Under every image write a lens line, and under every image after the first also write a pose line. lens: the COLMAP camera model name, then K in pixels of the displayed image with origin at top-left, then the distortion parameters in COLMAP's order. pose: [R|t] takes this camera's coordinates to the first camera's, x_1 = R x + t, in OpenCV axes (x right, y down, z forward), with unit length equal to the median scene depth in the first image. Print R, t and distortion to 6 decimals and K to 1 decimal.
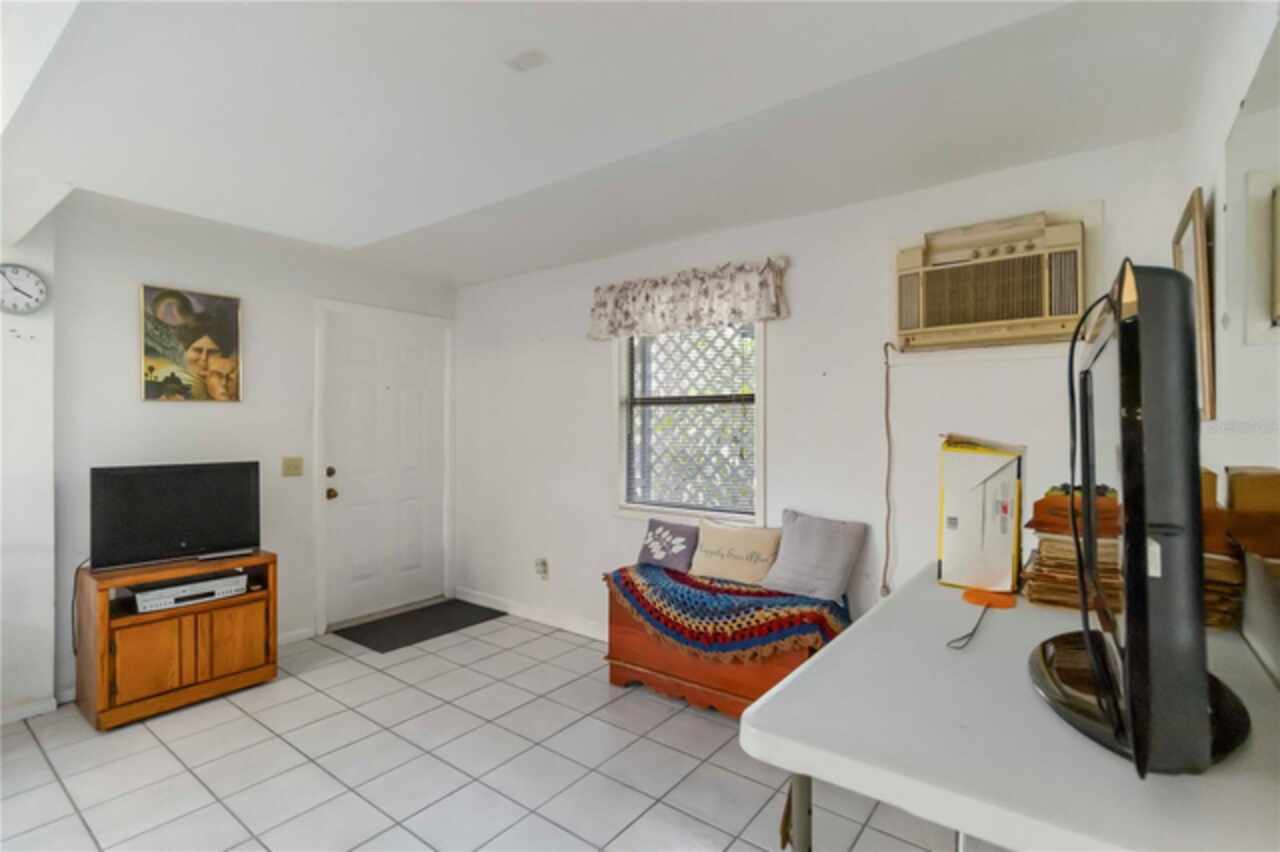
lens RADIAL K [[597.7, 0, 642.8], [0, 597.7, 423.2], [0, 0, 1]] dist [-0.002703, 0.000449]
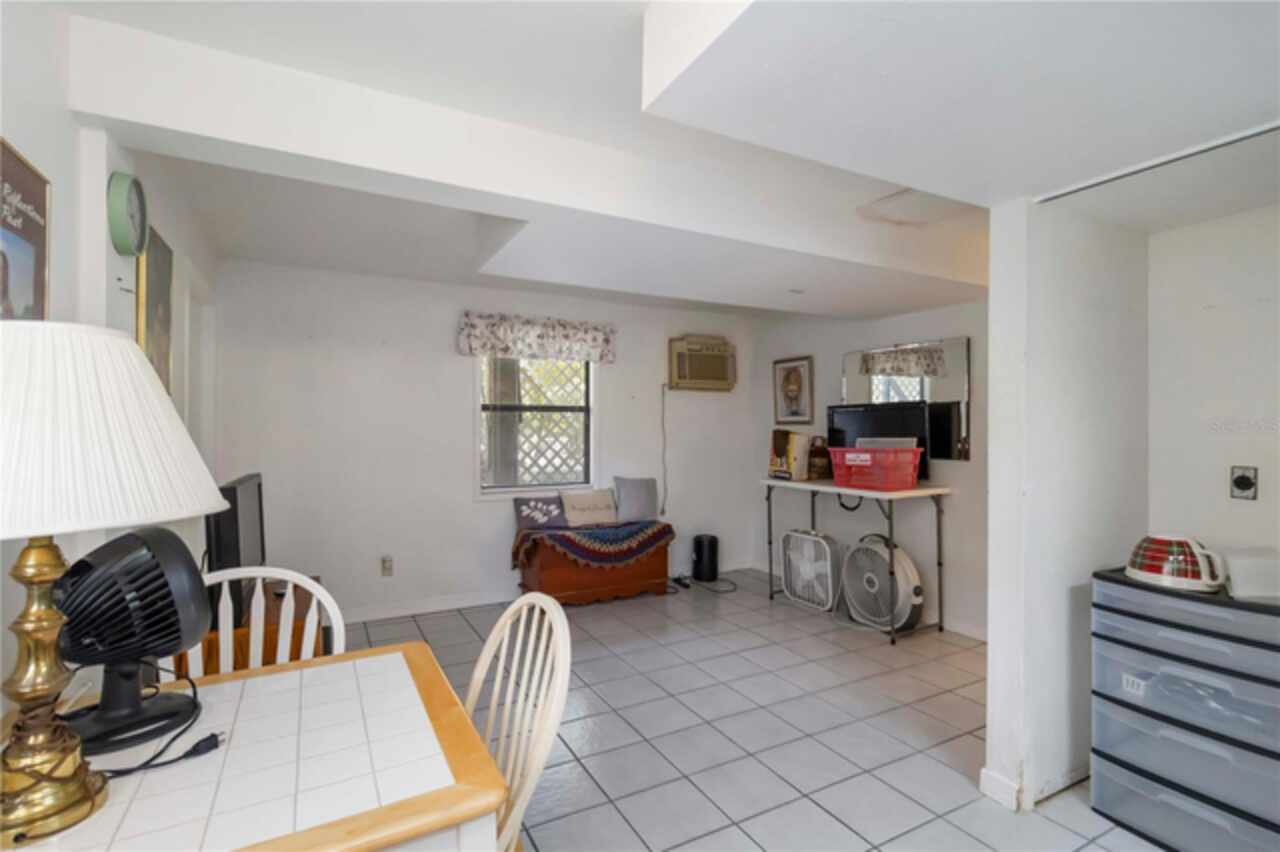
lens RADIAL K [[597.7, 0, 639.1], [0, 597.7, 423.3], [0, 0, 1]] dist [-0.002703, 0.000449]
pose [[0.416703, 0.010113, 0.908986, -1.195424], [-0.000206, 0.999939, -0.011031, 0.012494], [-0.909043, 0.004409, 0.416680, 0.226318]]
